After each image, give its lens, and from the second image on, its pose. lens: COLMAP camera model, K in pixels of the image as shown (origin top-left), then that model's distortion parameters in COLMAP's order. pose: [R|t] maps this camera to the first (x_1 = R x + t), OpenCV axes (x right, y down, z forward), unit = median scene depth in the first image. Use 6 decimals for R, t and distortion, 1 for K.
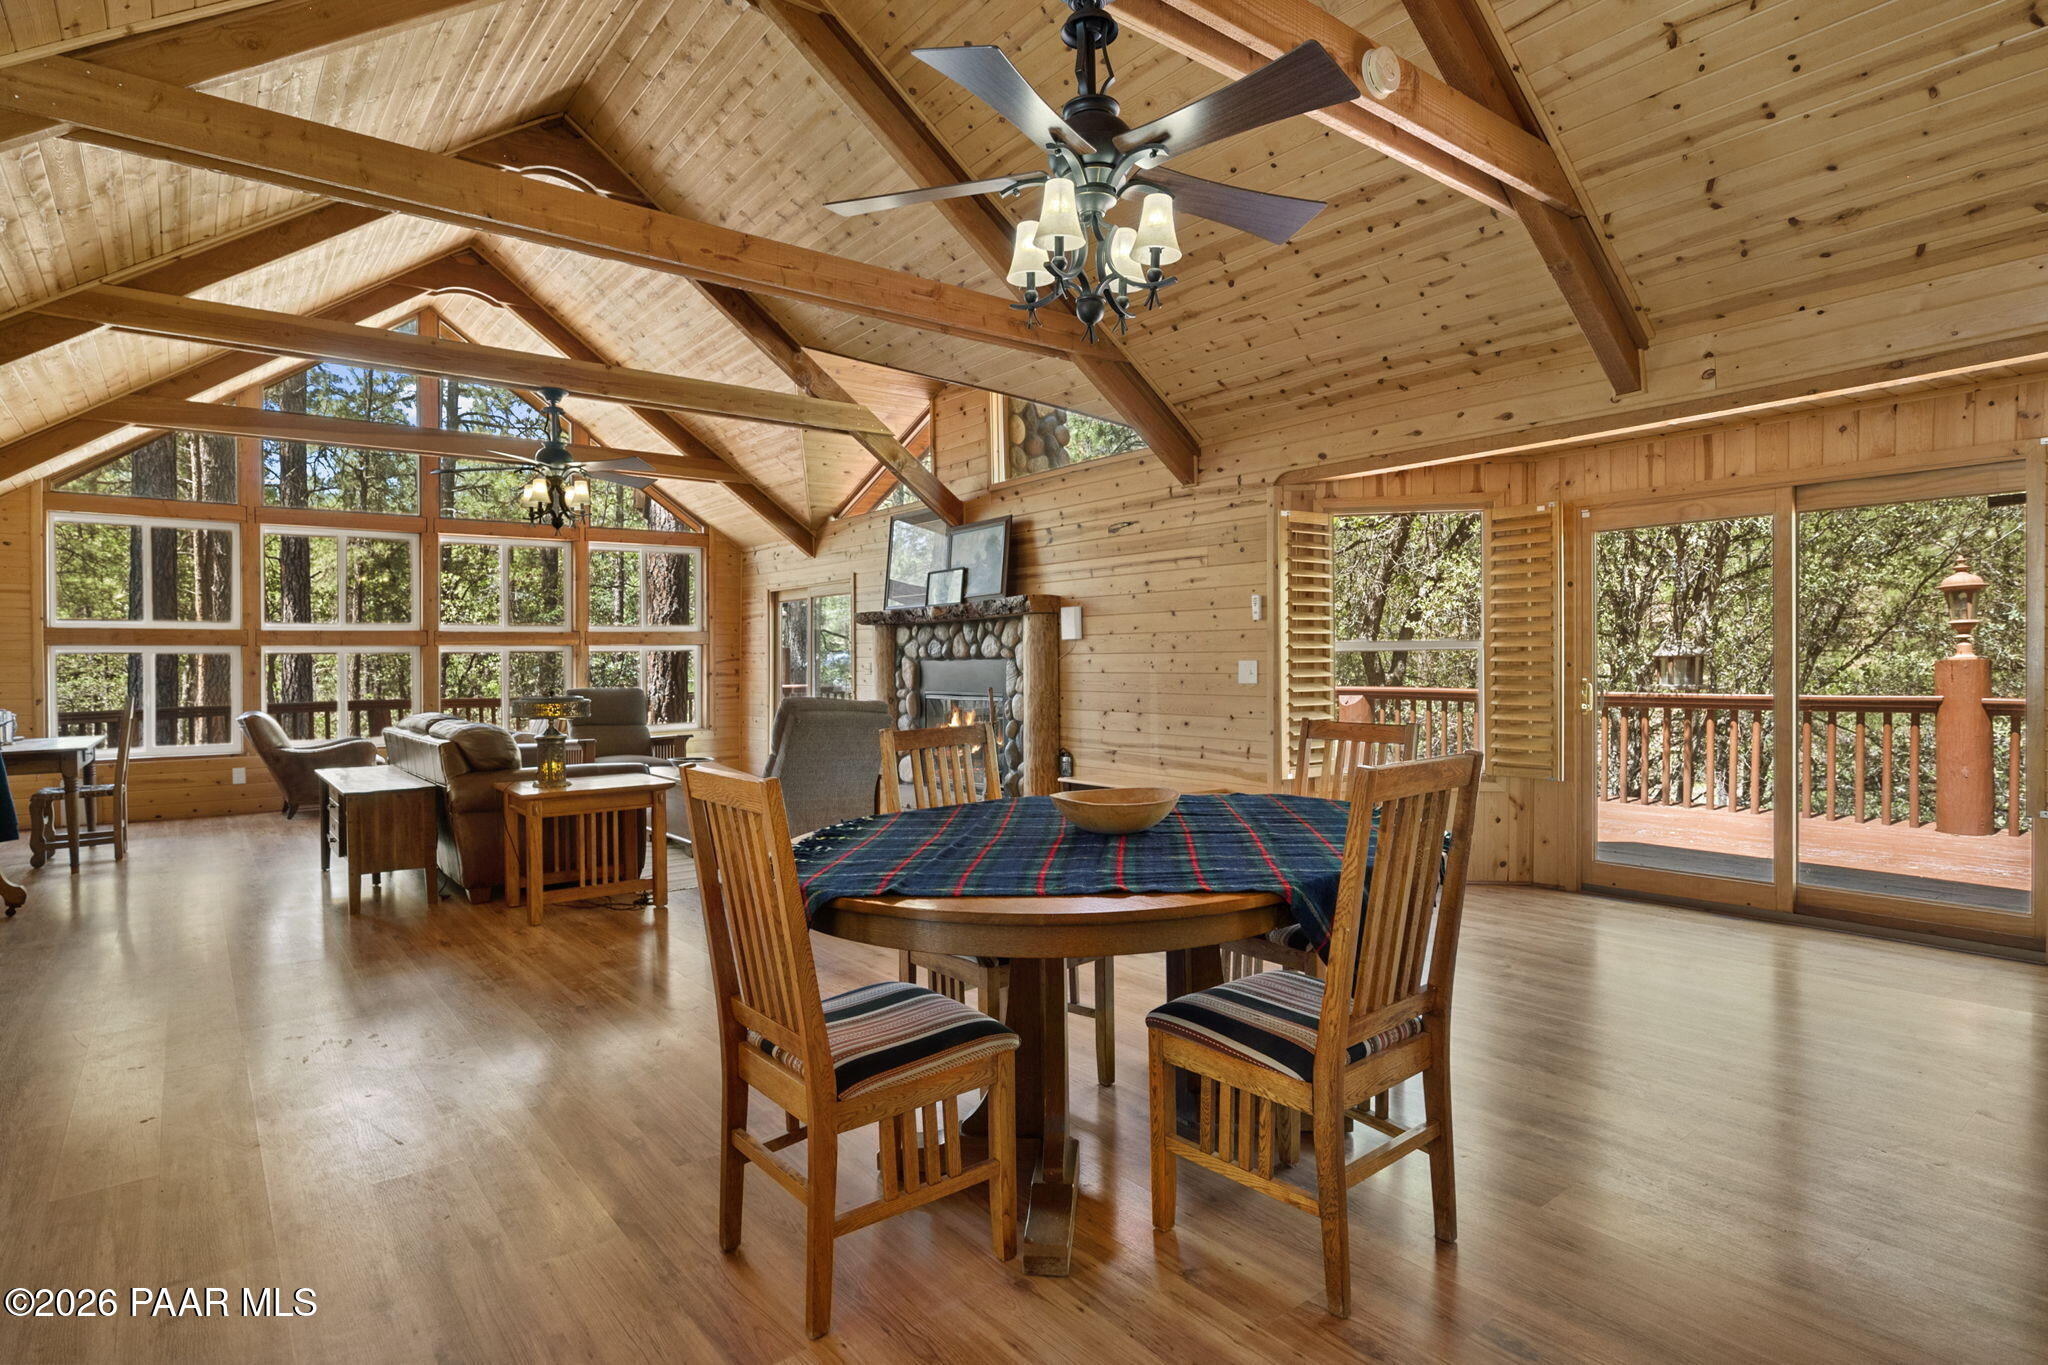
lens RADIAL K [[1054.2, 0, 1023.7], [0, 1054.2, 673.4], [0, 0, 1]] dist [0.000647, -0.000468]
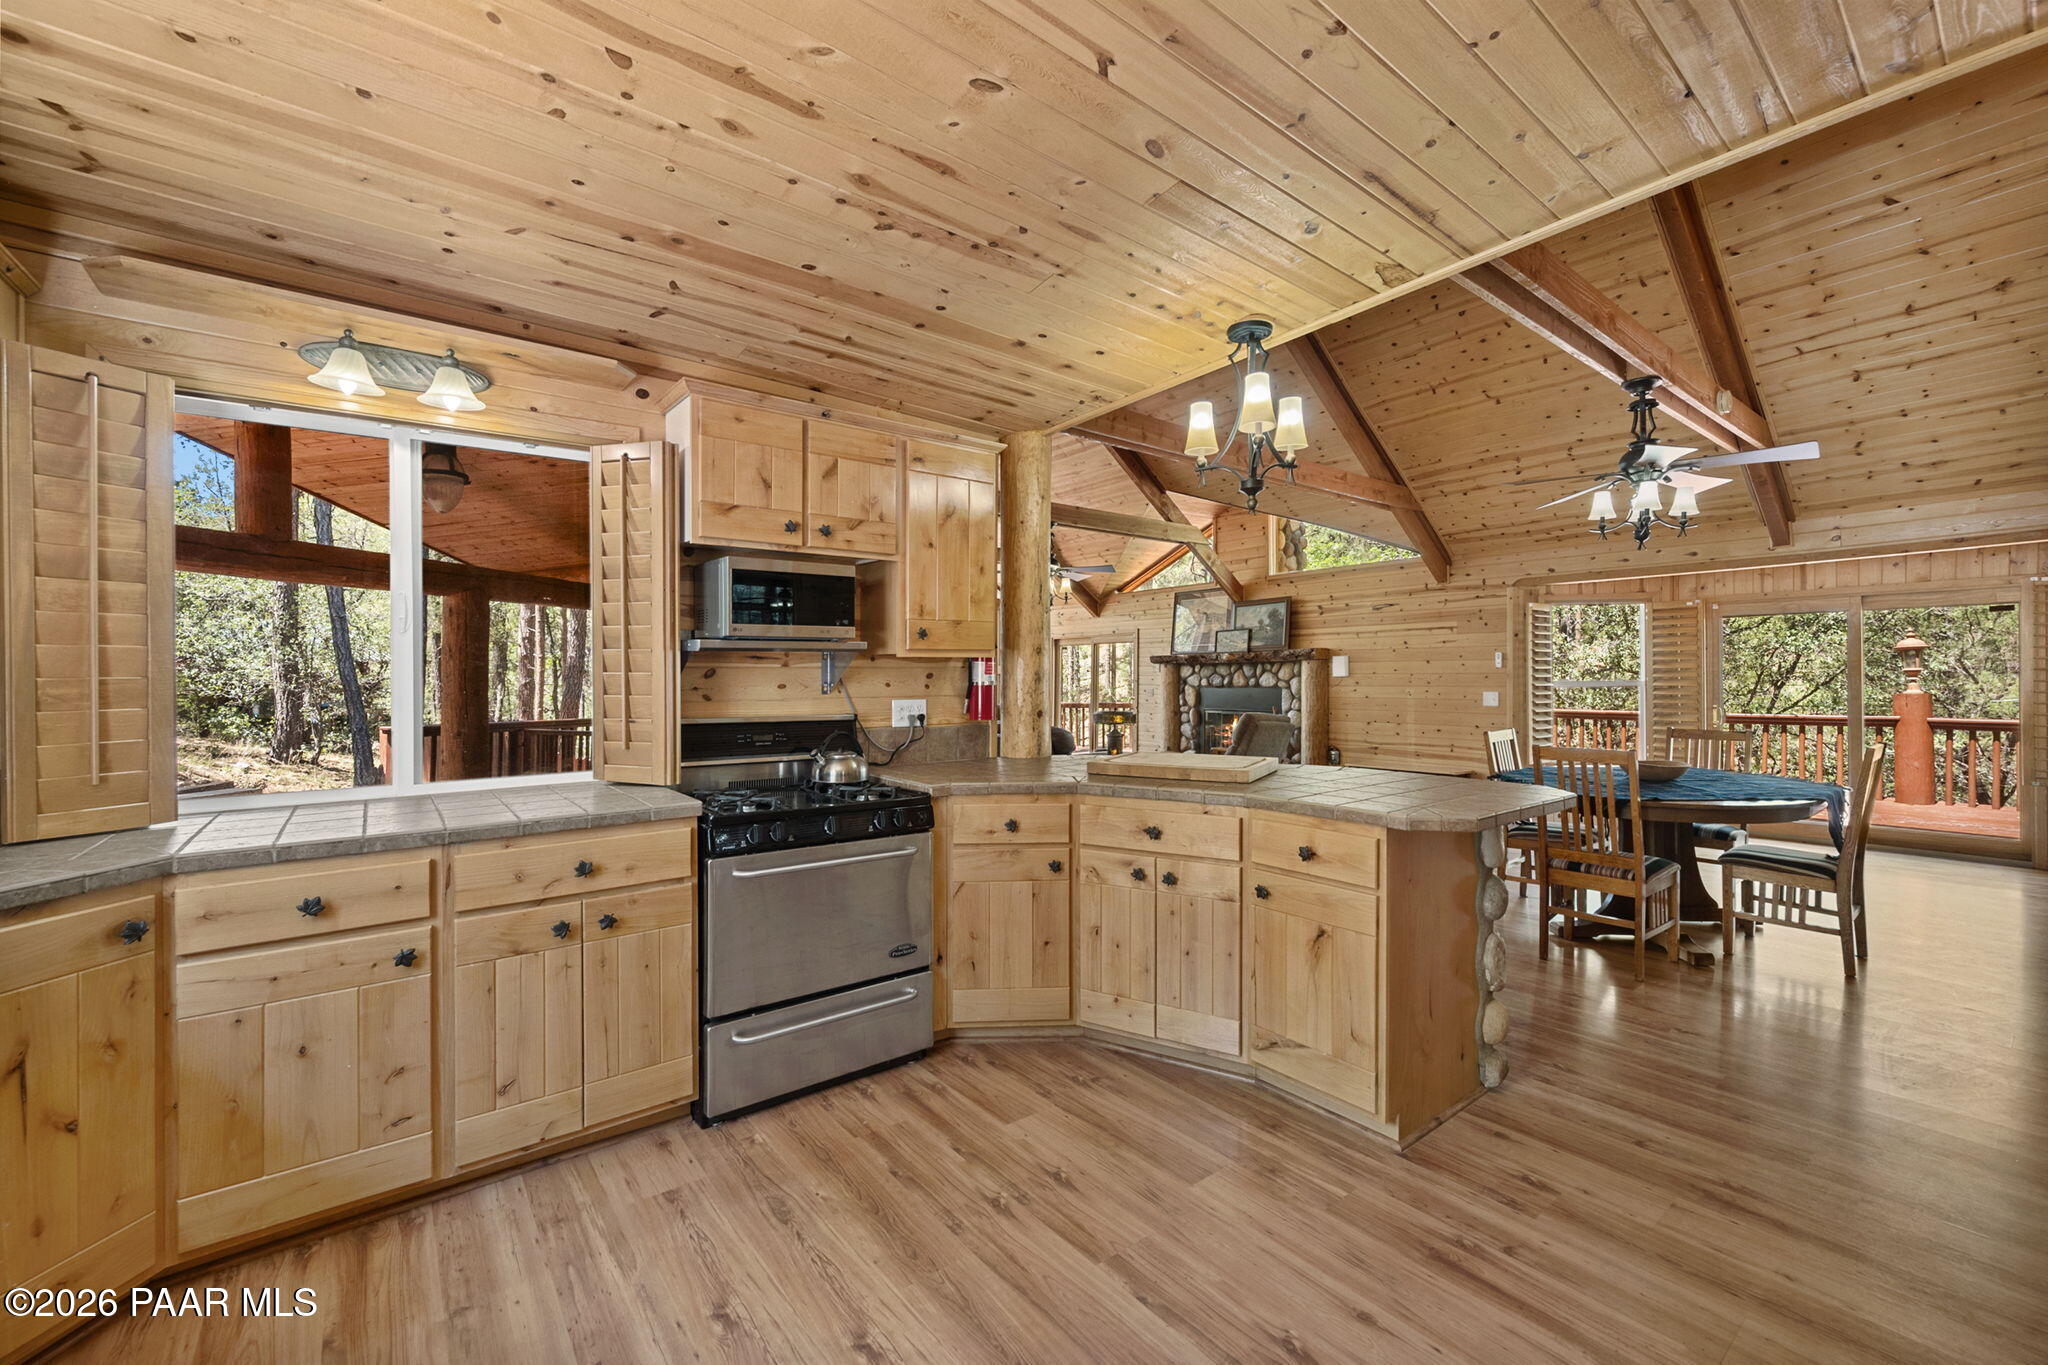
lens RADIAL K [[824.8, 0, 1028.8], [0, 824.8, 675.6], [0, 0, 1]] dist [-0.000970, 0.000121]
pose [[0.999920, 0.006983, -0.010567, -0.428063], [-0.007176, 0.999805, -0.018386, -0.008054], [0.010436, 0.018460, 0.999775, -0.250449]]
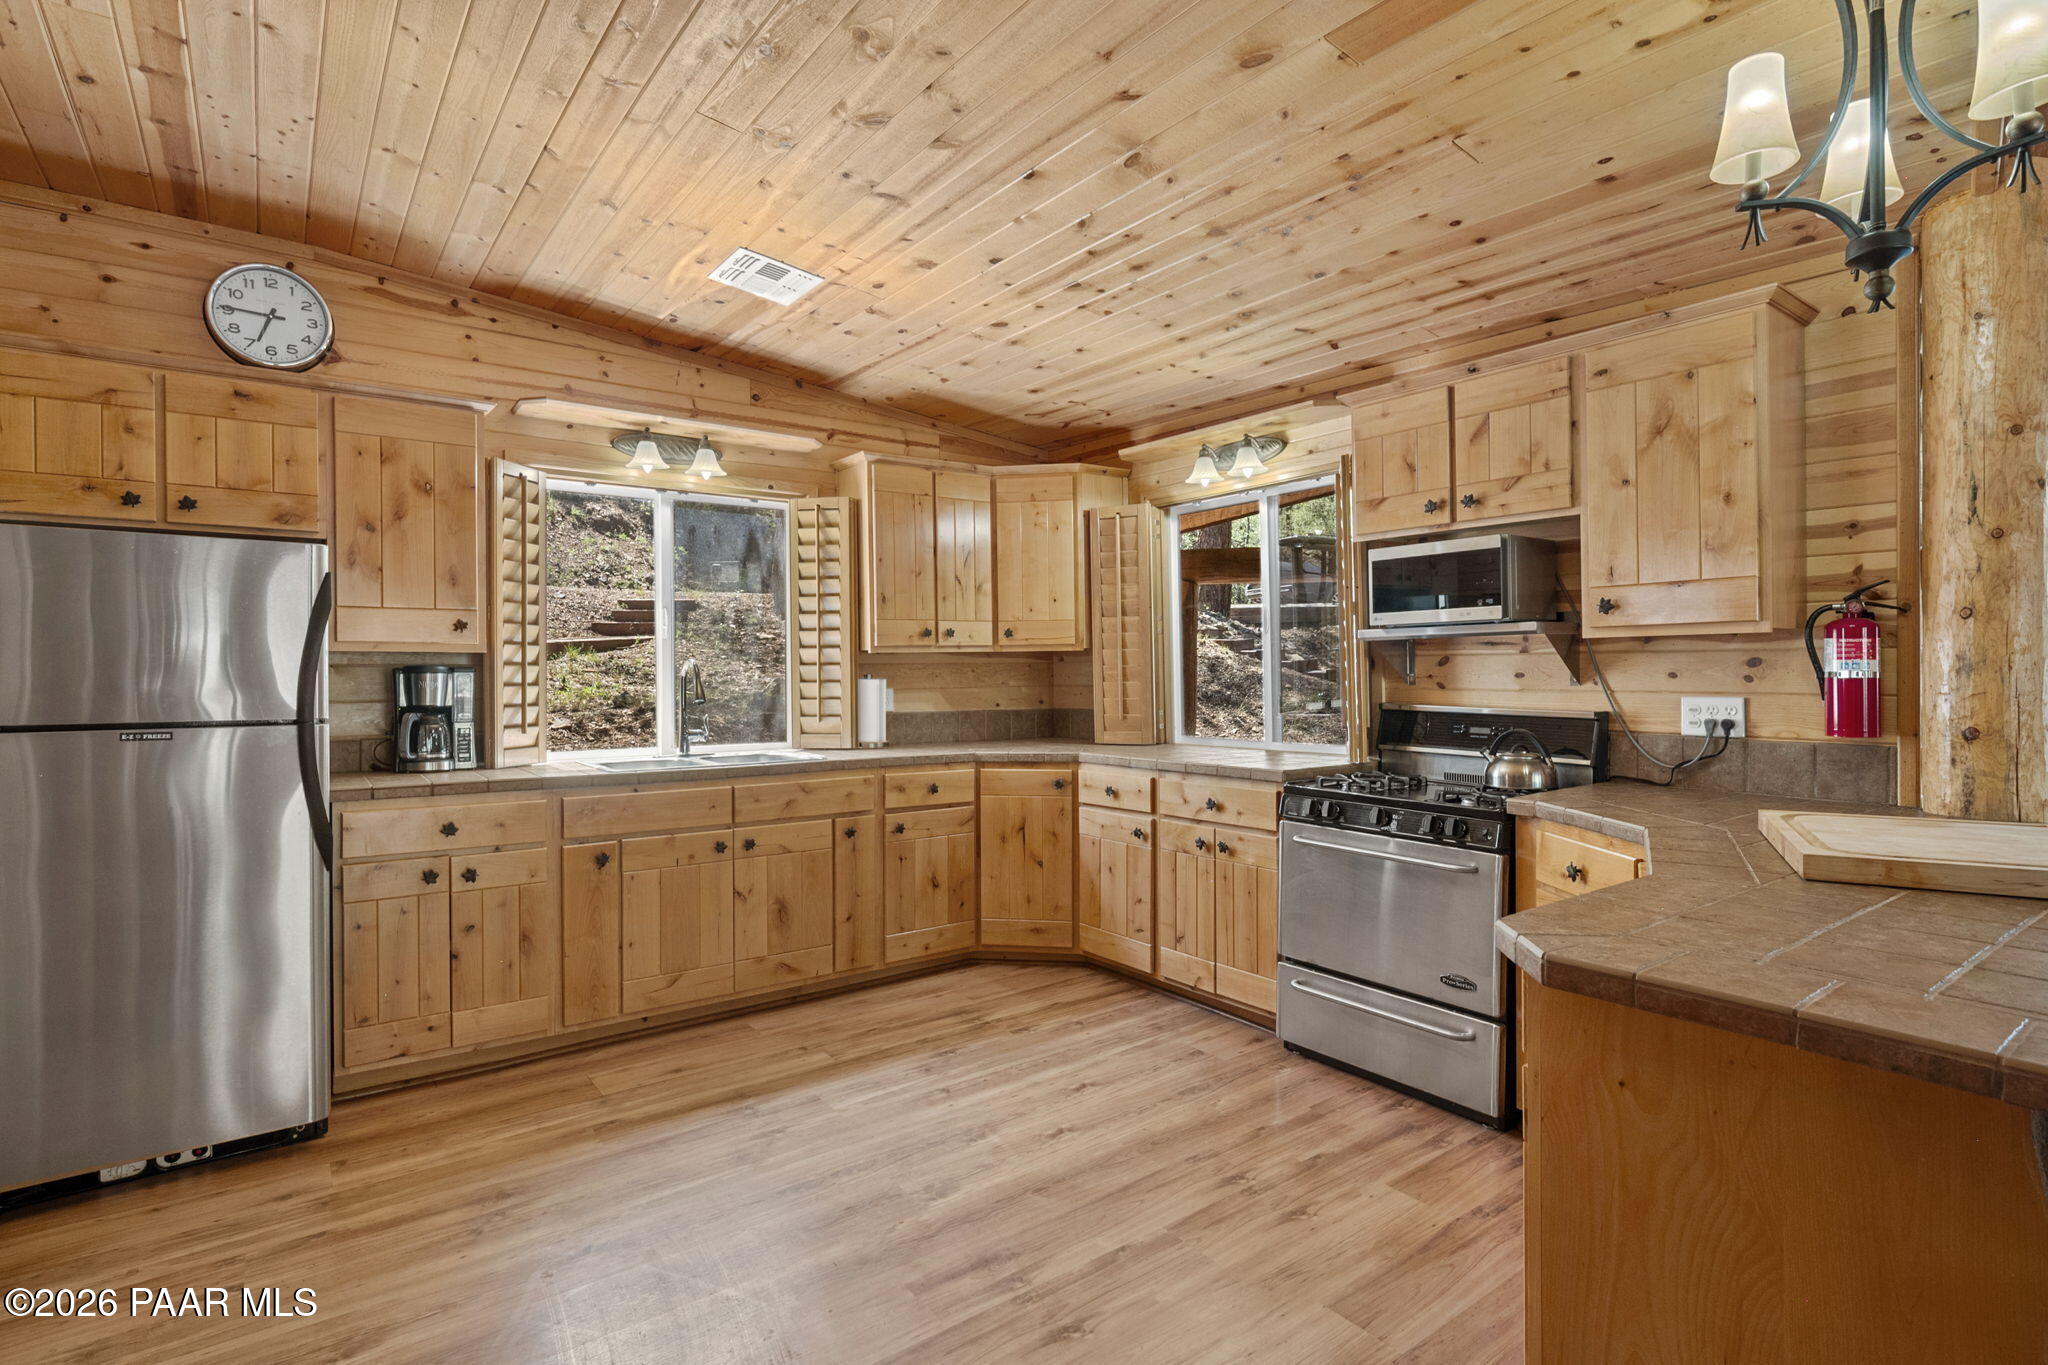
lens RADIAL K [[1003.2, 0, 1026.1], [0, 1003.2, 674.9], [0, 0, 1]] dist [-0.003432, -0.000276]
pose [[-0.025497, 0.012390, -0.999598, 0.745752], [-0.018030, 0.999755, 0.012852, -0.019983], [0.999512, 0.018350, -0.025267, 0.506016]]
